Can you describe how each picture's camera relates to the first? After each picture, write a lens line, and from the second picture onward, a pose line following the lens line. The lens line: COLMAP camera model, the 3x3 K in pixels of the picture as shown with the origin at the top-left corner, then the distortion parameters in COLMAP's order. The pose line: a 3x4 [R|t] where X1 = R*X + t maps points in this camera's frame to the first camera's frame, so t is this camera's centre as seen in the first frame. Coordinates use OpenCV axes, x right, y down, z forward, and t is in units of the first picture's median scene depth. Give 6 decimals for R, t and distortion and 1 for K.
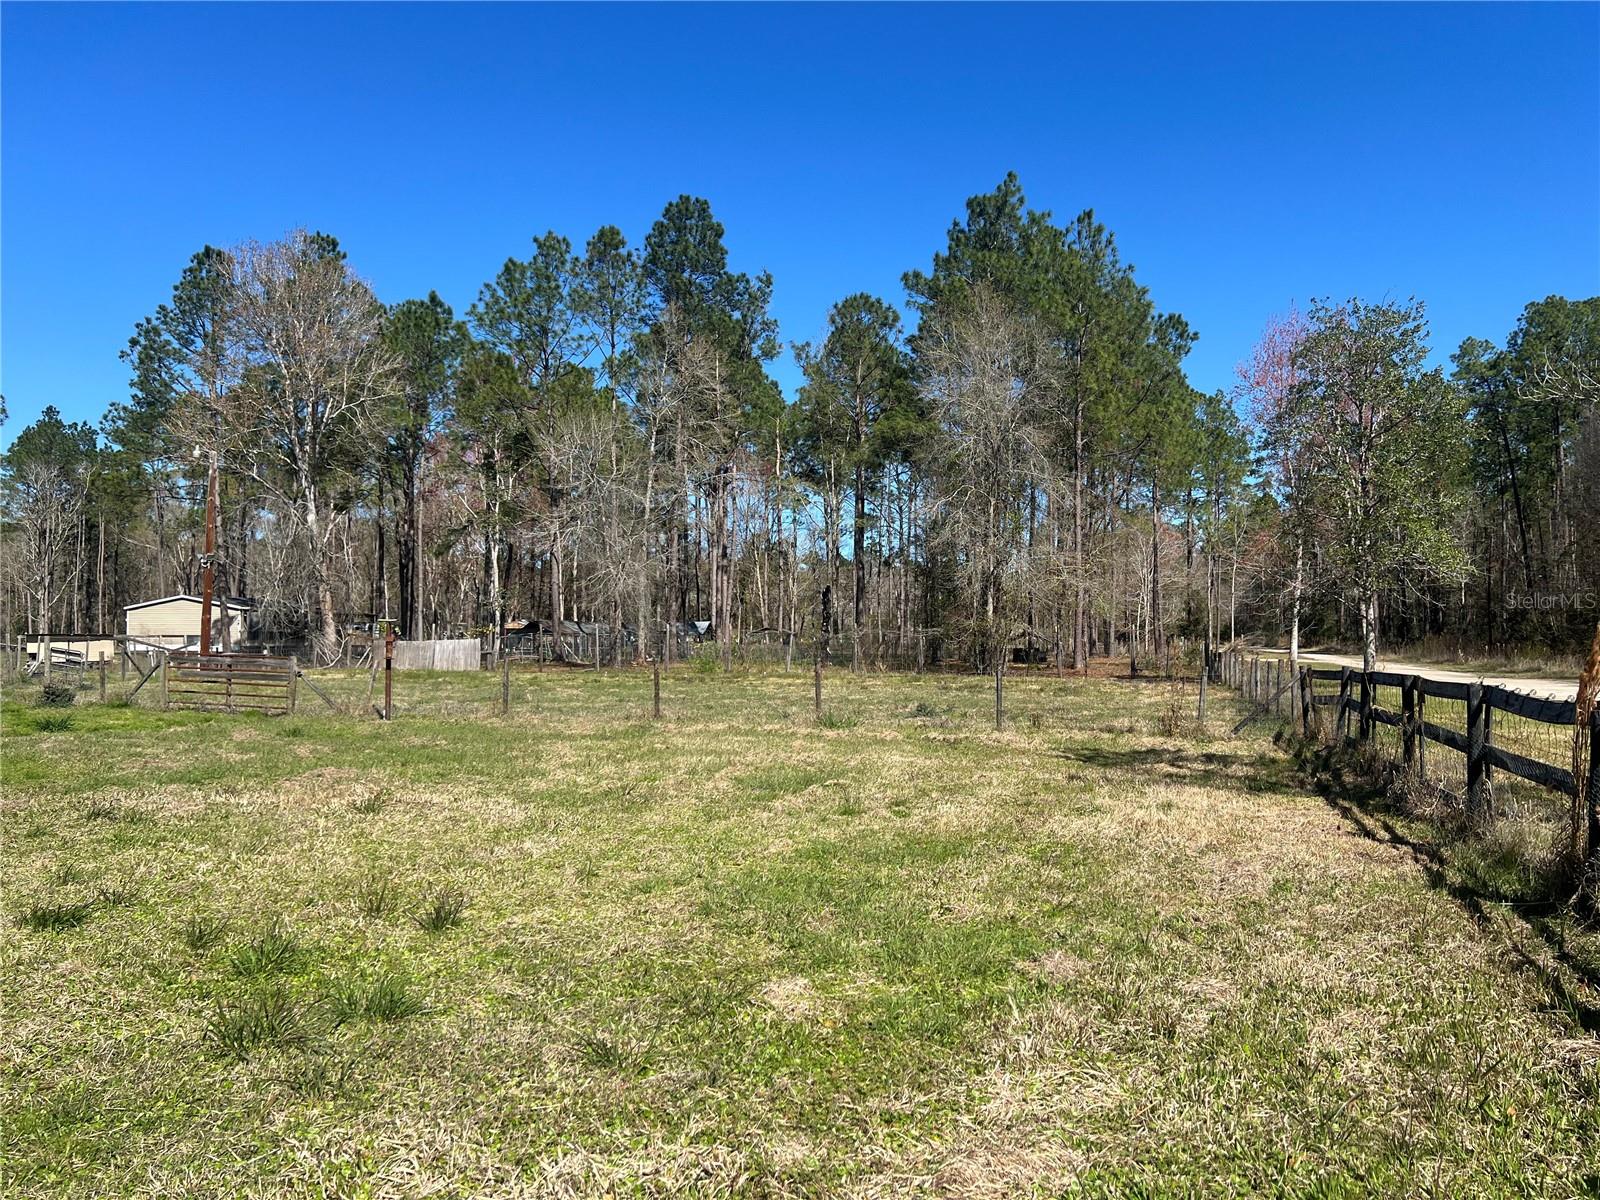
lens RADIAL K [[1226.9, 0, 819.4], [0, 1226.9, 602.5], [0, 0, 1]] dist [0.032356, -0.004160]
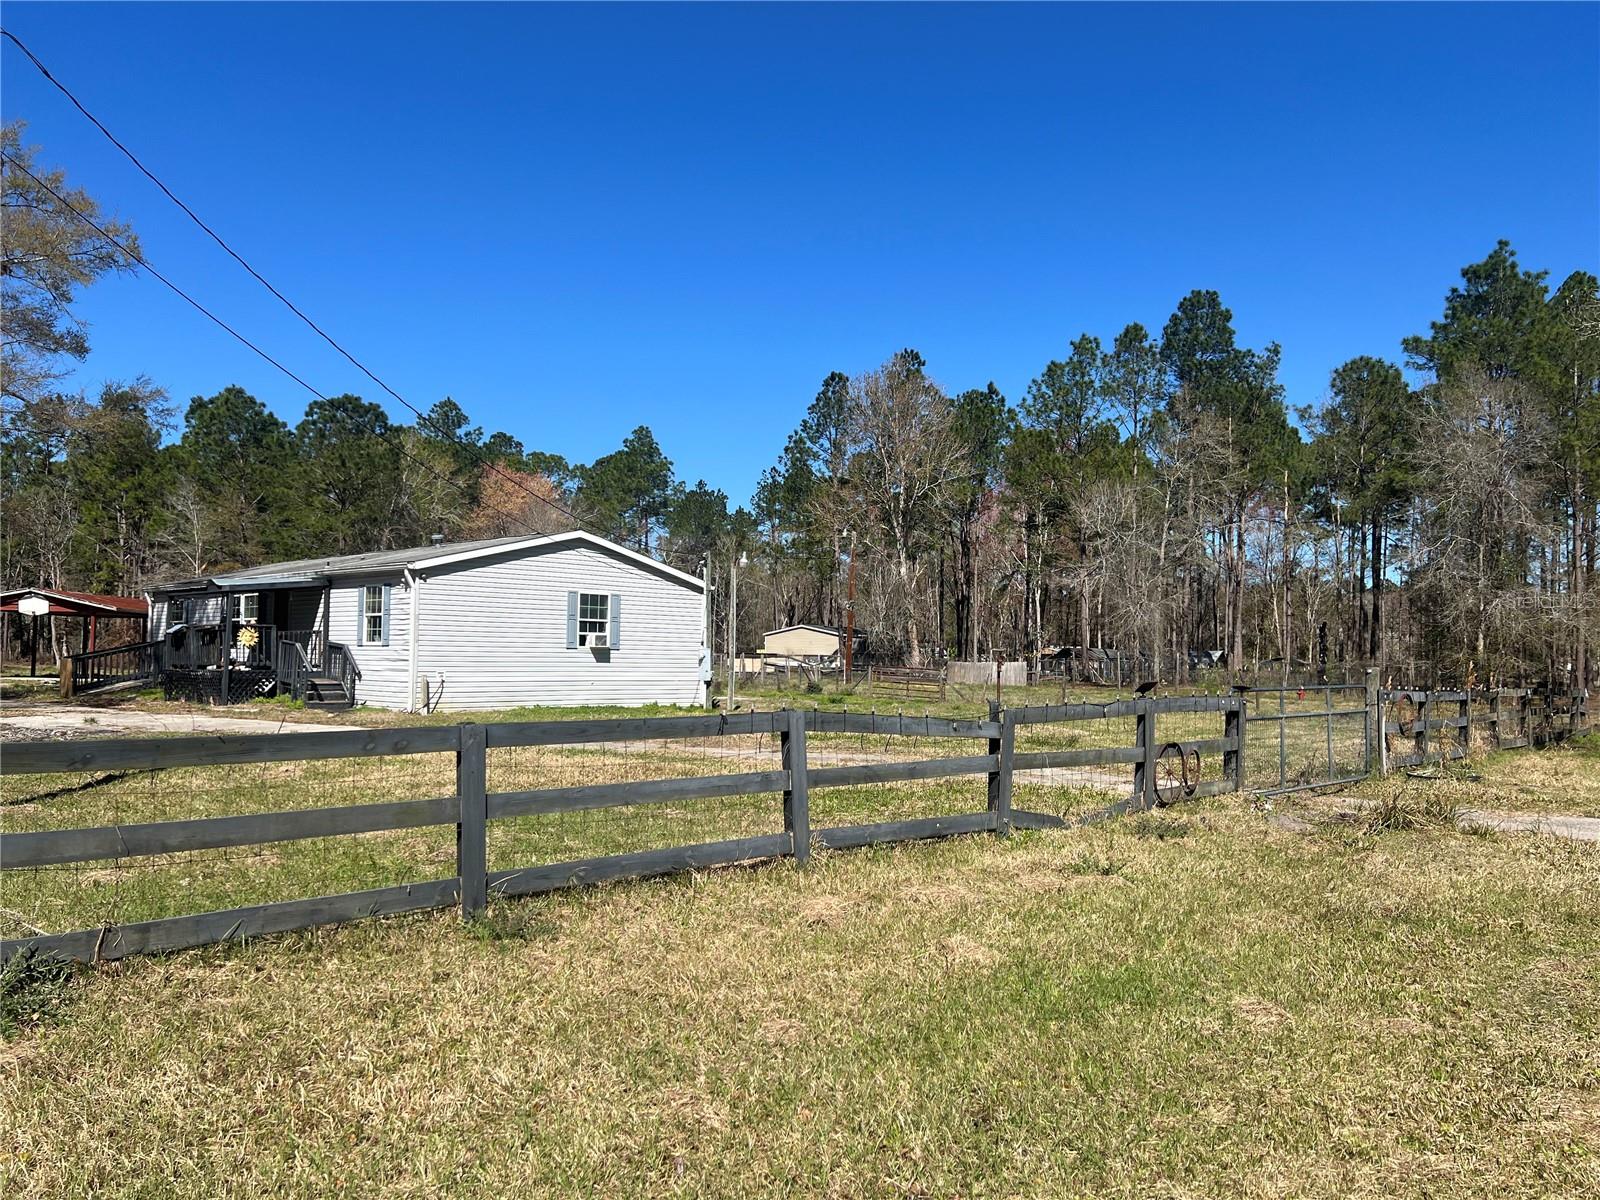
lens RADIAL K [[1185.6, 0, 852.1], [0, 1185.6, 615.4], [0, 0, 1]] dist [0.001428, 0.001291]
pose [[0.921624, 0.005182, -0.388049, 0.028397], [-0.009556, 0.999911, -0.009343, -0.004709], [0.387966, 0.012319, 0.921591, -0.169865]]
